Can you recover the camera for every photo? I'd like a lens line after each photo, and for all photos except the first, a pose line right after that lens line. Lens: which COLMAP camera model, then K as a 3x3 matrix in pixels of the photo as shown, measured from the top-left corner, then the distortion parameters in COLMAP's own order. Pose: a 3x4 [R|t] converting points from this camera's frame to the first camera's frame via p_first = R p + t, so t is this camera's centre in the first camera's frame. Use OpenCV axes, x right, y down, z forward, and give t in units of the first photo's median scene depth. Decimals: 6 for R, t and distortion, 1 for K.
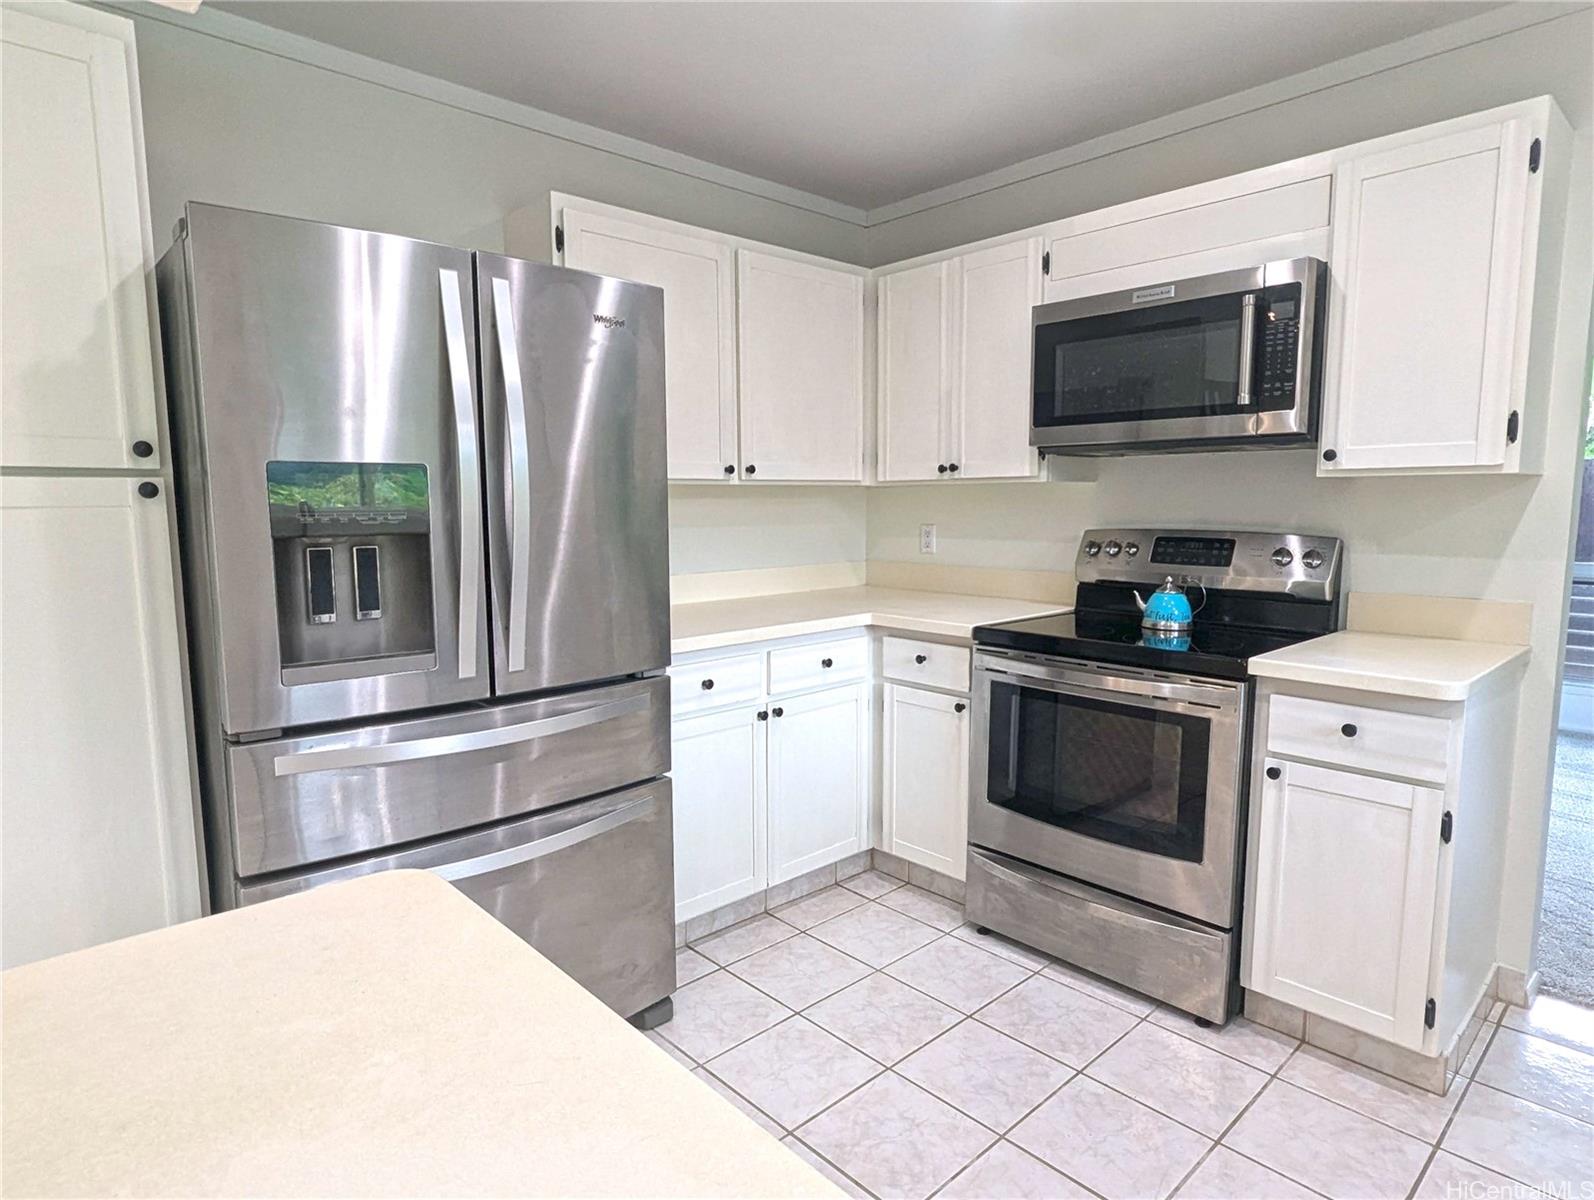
lens RADIAL K [[893.0, 0, 787.9], [0, 893.0, 598.0], [0, 0, 1]] dist [0.001221, -0.000072]
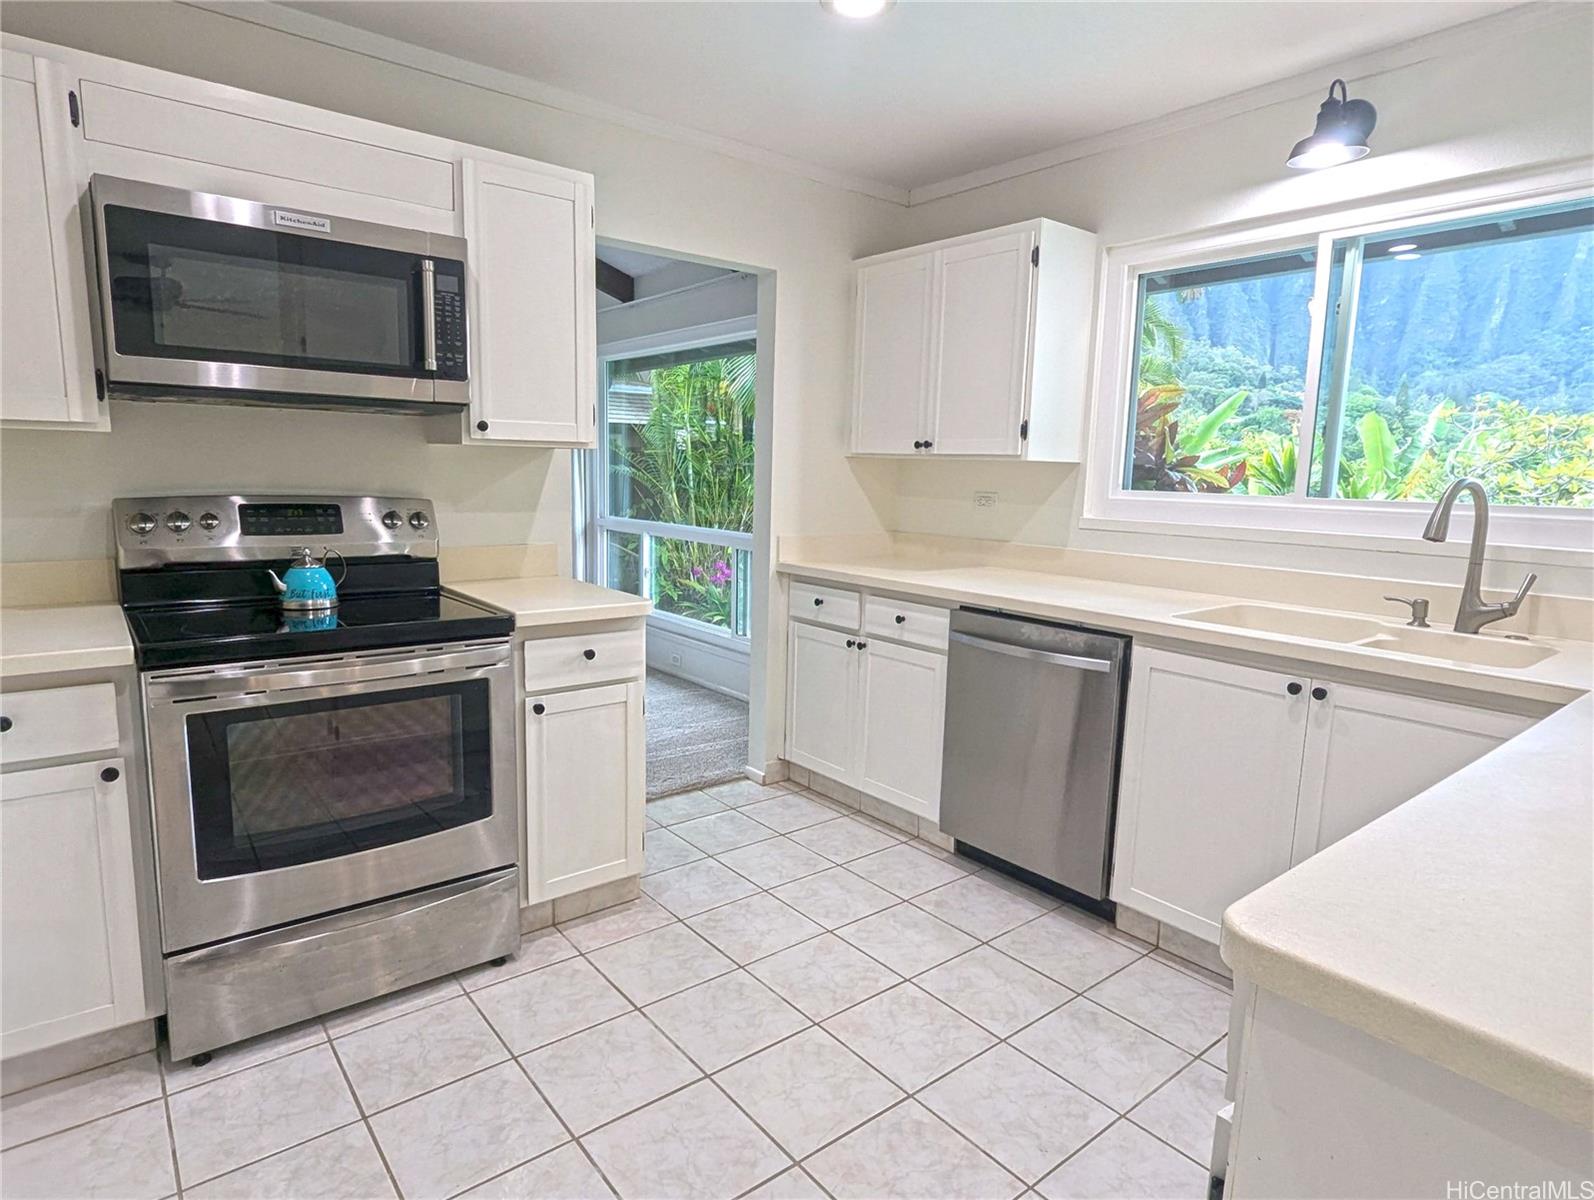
lens RADIAL K [[893.0, 0, 794.5], [0, 893.0, 604.4], [0, 0, 1]] dist [0.001221, -0.000072]
pose [[0.071307, -0.140538, 0.987504, -0.446321], [0.088674, 0.986998, 0.134062, -0.048541], [-0.993505, 0.078007, 0.082842, 0.477285]]
